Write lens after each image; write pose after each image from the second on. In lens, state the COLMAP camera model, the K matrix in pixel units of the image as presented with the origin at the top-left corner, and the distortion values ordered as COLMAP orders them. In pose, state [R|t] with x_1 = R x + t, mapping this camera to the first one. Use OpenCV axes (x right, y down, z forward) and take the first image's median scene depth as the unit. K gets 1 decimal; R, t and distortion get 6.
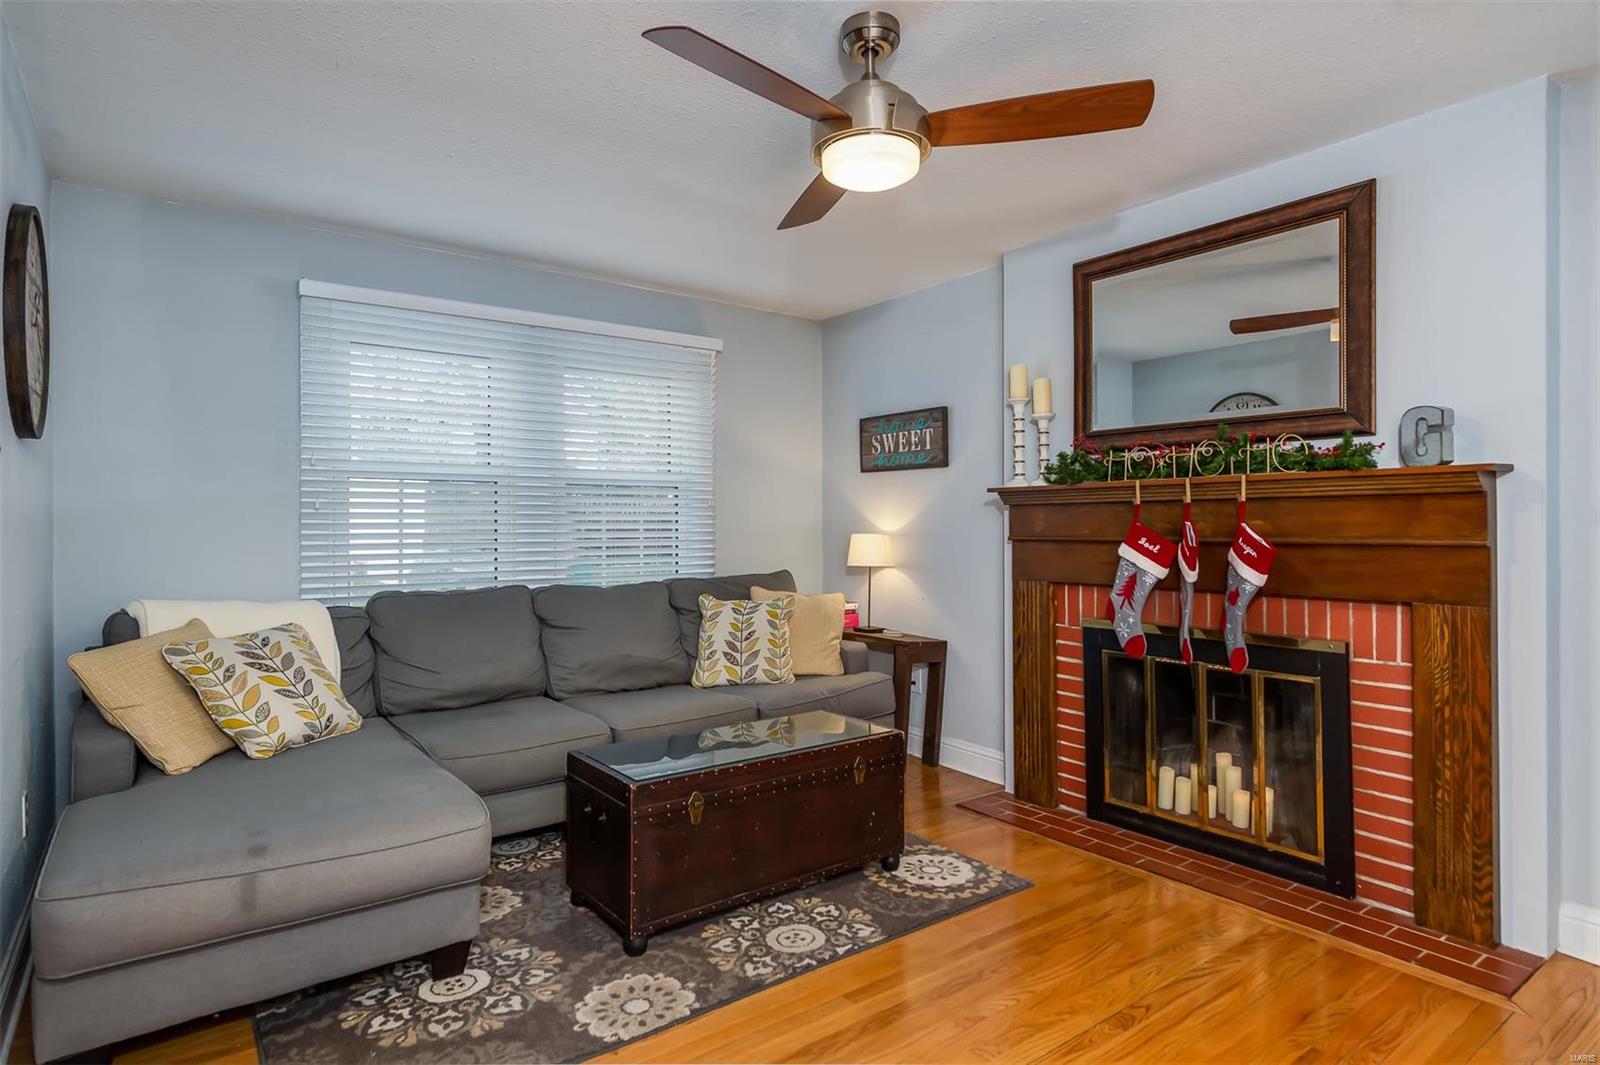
lens RADIAL K [[857.9, 0, 796.1], [0, 857.9, 510.9], [0, 0, 1]] dist [0.003029, -0.000187]
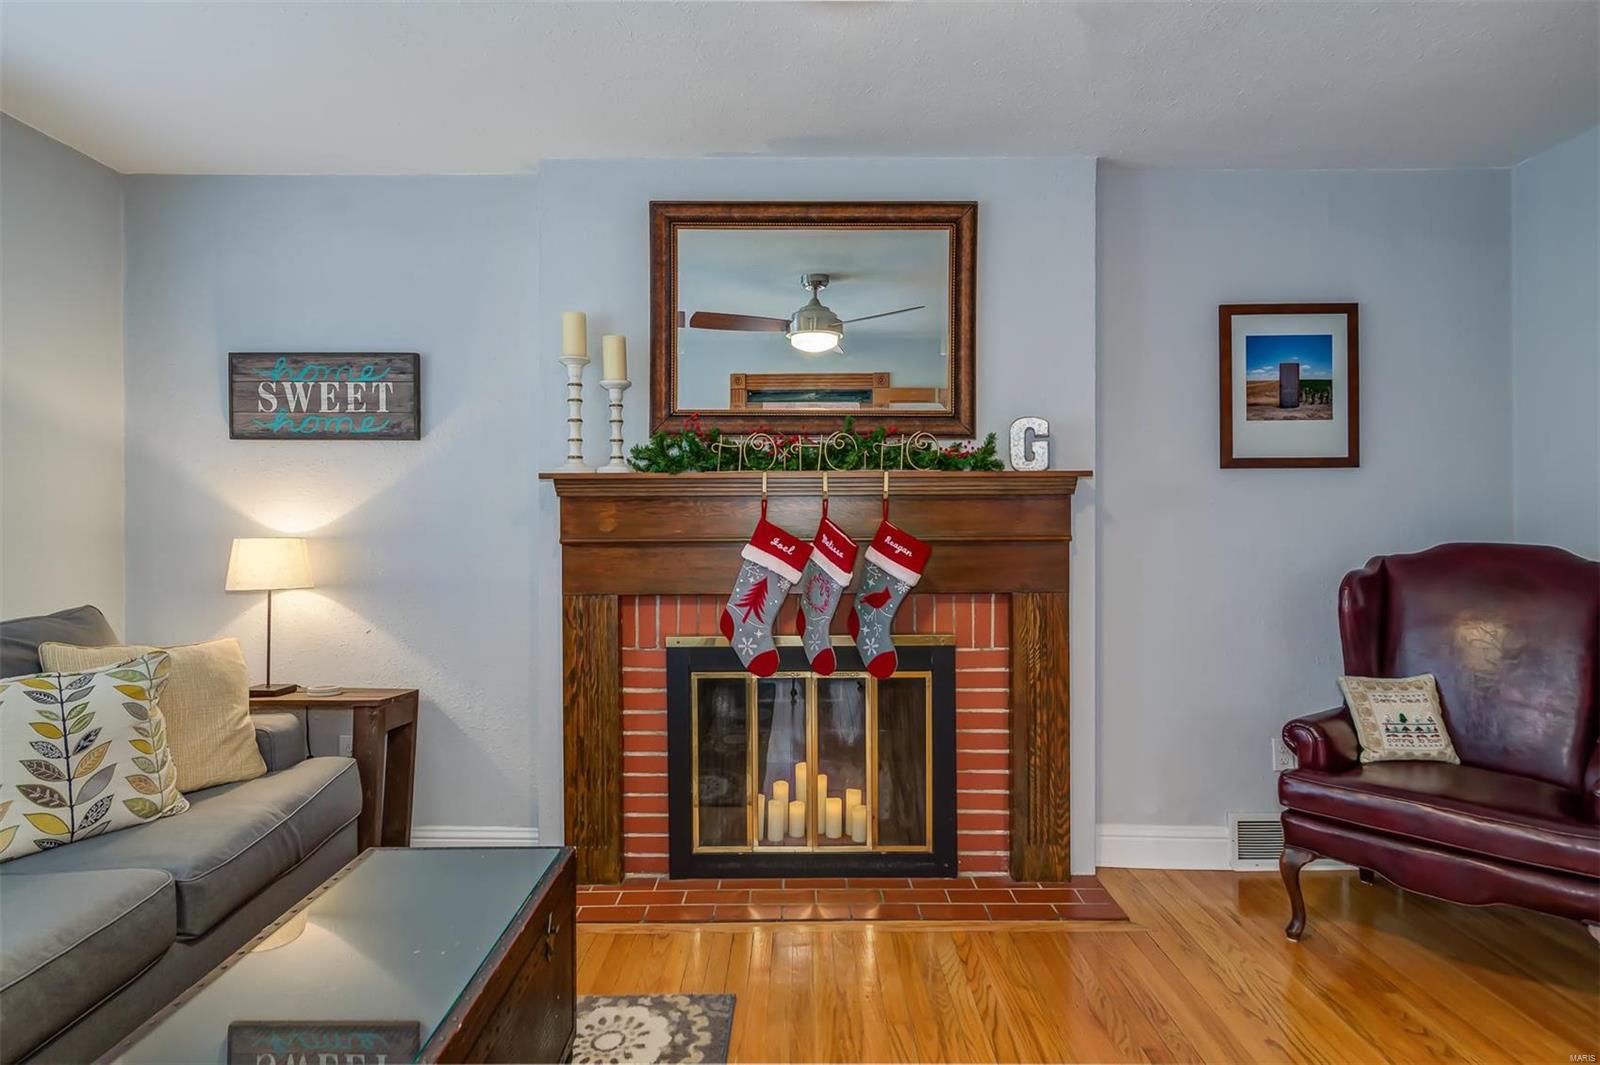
lens RADIAL K [[857.9, 0, 796.1], [0, 857.9, 510.9], [0, 0, 1]] dist [0.003029, -0.000187]
pose [[0.595843, 0.007428, 0.803066, -0.273958], [-0.012191, 0.999926, -0.000203, 0.003825], [-0.803008, -0.009669, 0.595890, 0.454095]]
